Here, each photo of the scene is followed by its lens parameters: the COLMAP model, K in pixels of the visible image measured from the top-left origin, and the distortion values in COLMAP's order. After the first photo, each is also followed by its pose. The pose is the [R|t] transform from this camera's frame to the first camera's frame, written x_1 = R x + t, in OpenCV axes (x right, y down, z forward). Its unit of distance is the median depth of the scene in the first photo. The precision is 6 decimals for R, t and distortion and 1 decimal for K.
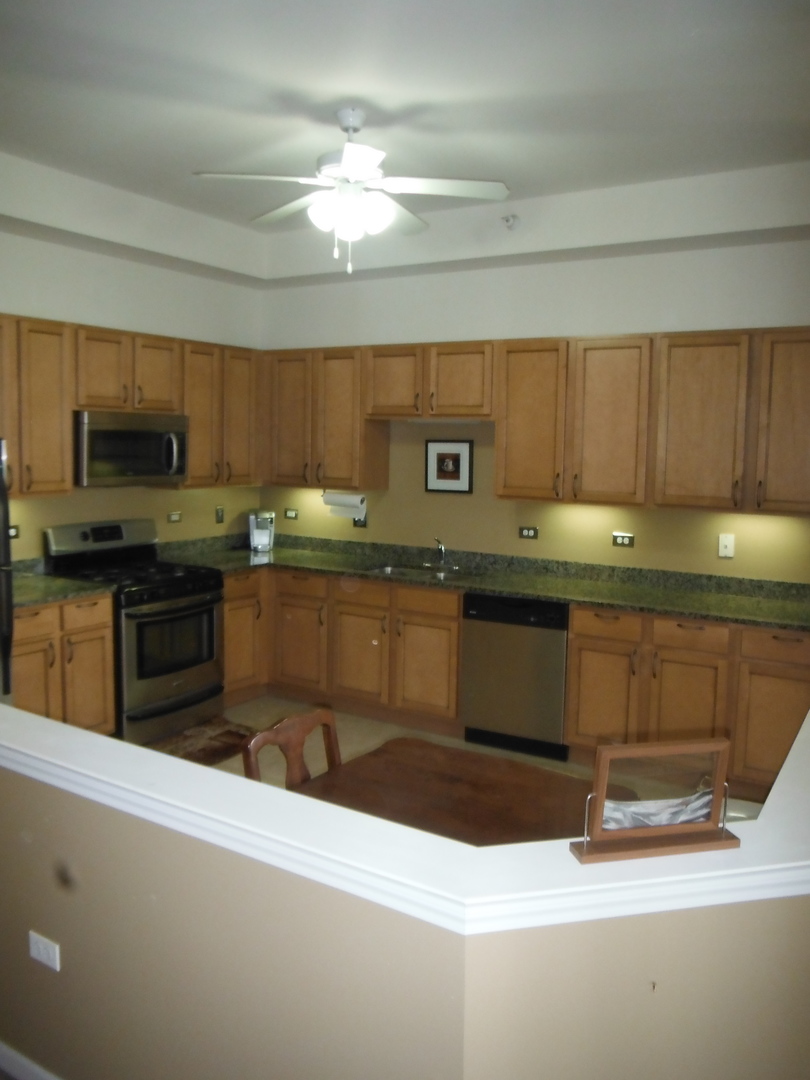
lens RADIAL K [[881.7, 0, 418.1], [0, 881.7, 519.0], [0, 0, 1]] dist [-0.058734, 0.055574]
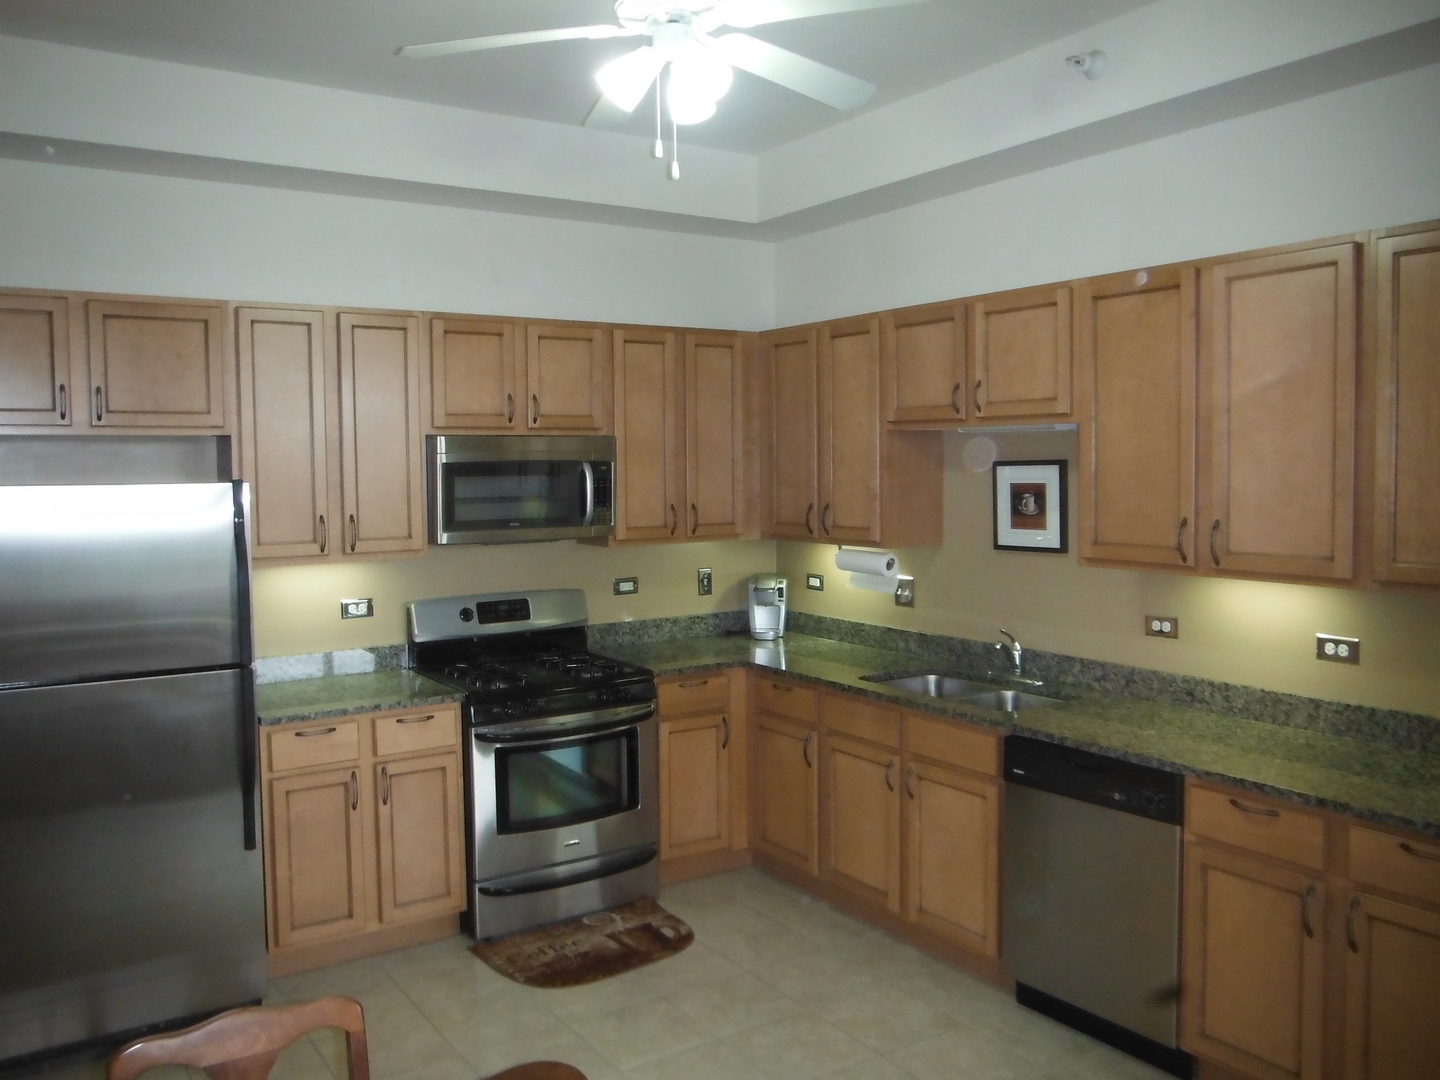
lens RADIAL K [[1175.5, 0, 709.7], [0, 1175.5, 517.2], [0, 0, 1]] dist [-0.058734, 0.055574]
pose [[0.900733, -0.010511, -0.434246, 0.198230], [-0.008720, 0.999068, -0.042270, -0.019953], [0.434285, 0.041860, 0.899802, 0.239500]]
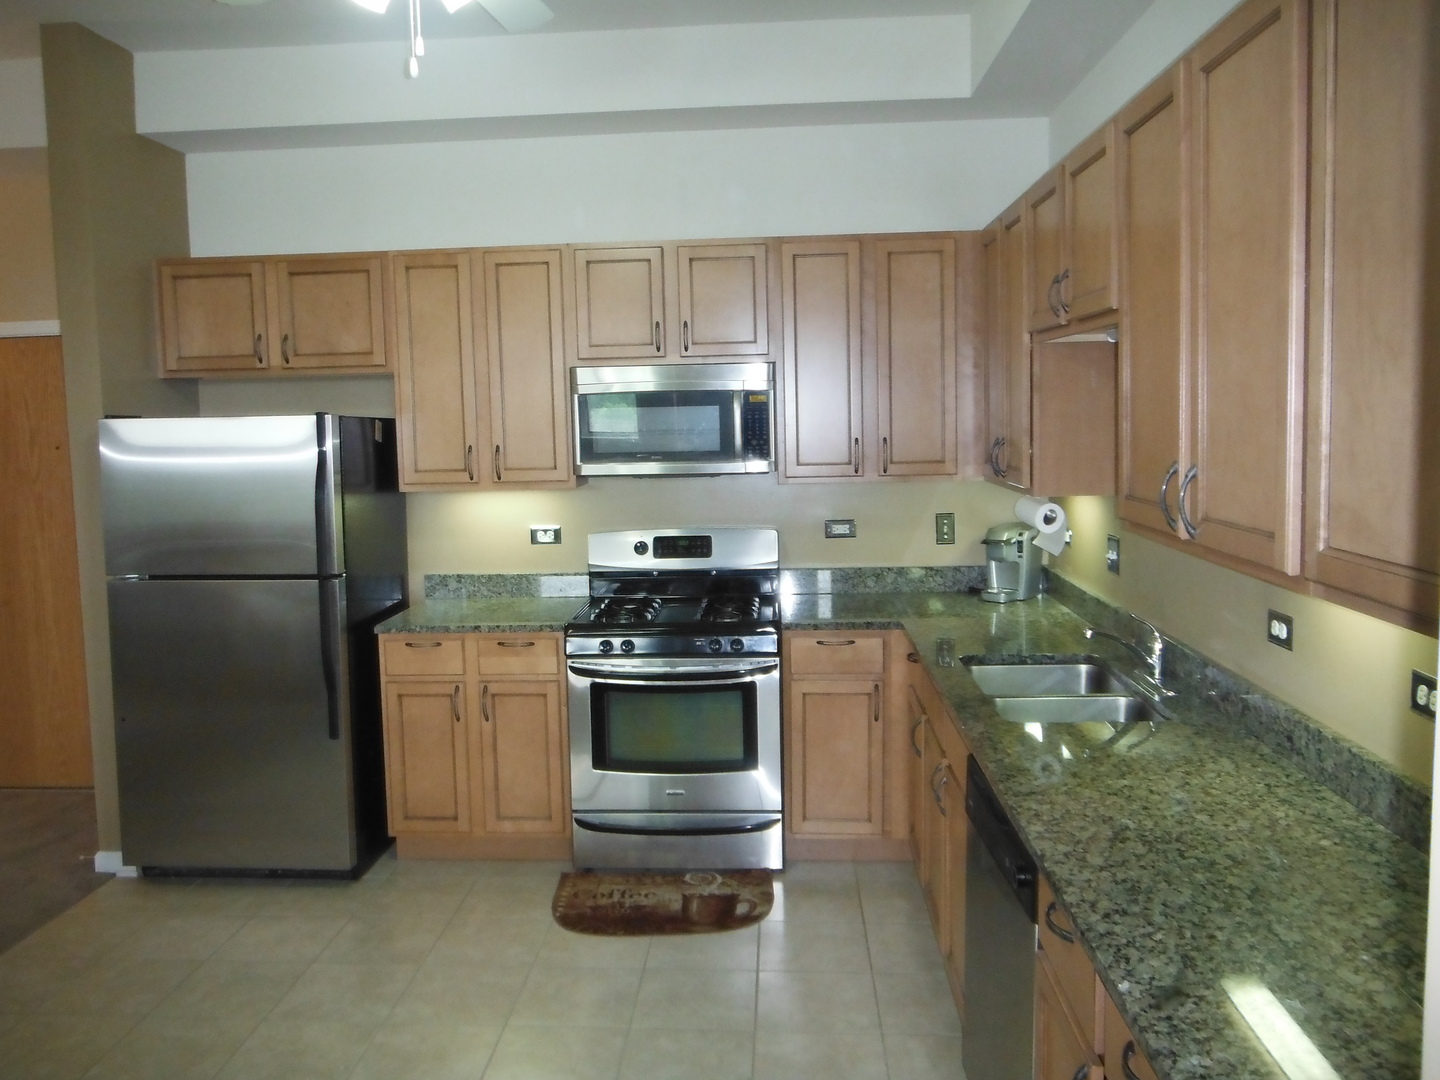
lens RADIAL K [[1175.5, 0, 690.3], [0, 1175.5, 507.6], [0, 0, 1]] dist [-0.058734, 0.055574]
pose [[0.452807, 0.042368, -0.890601, 0.457183], [-0.046864, 0.998621, 0.023680, -0.035587], [0.890376, 0.031015, 0.454168, 0.607319]]
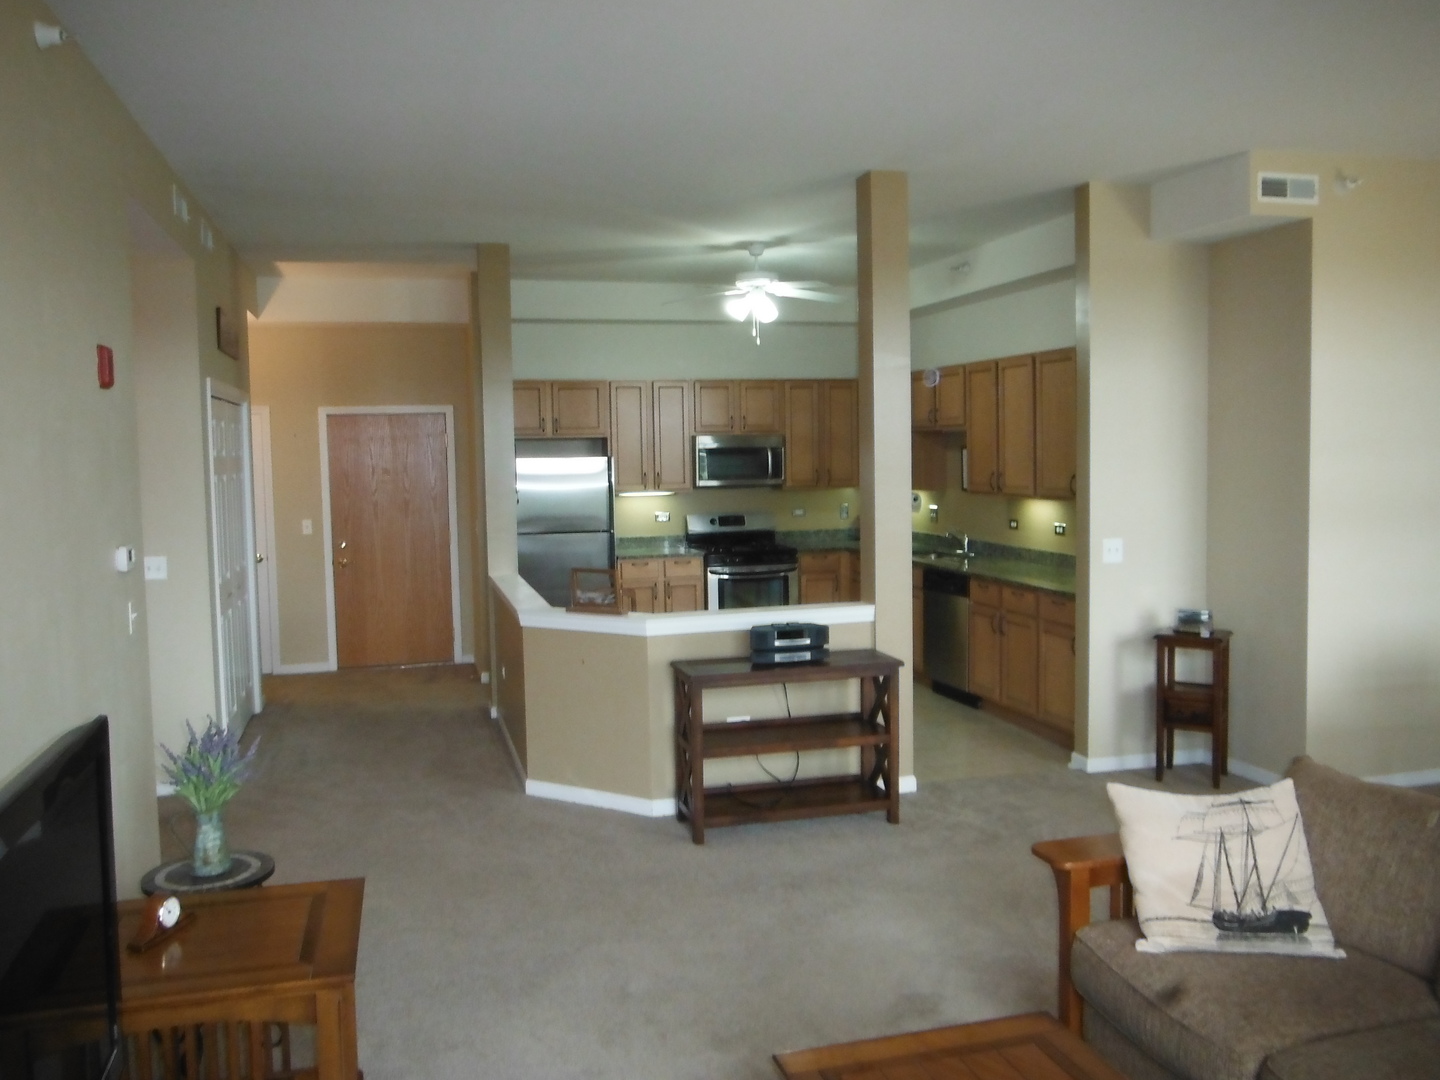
lens RADIAL K [[1175.5, 0, 708.1], [0, 1175.5, 530.4], [0, 0, 1]] dist [-0.058734, 0.055574]
pose [[0.727462, 0.014137, -0.686002, 0.939352], [-0.030117, 0.999482, -0.011340, 0.055956], [0.685487, 0.028909, 0.727511, -0.416101]]
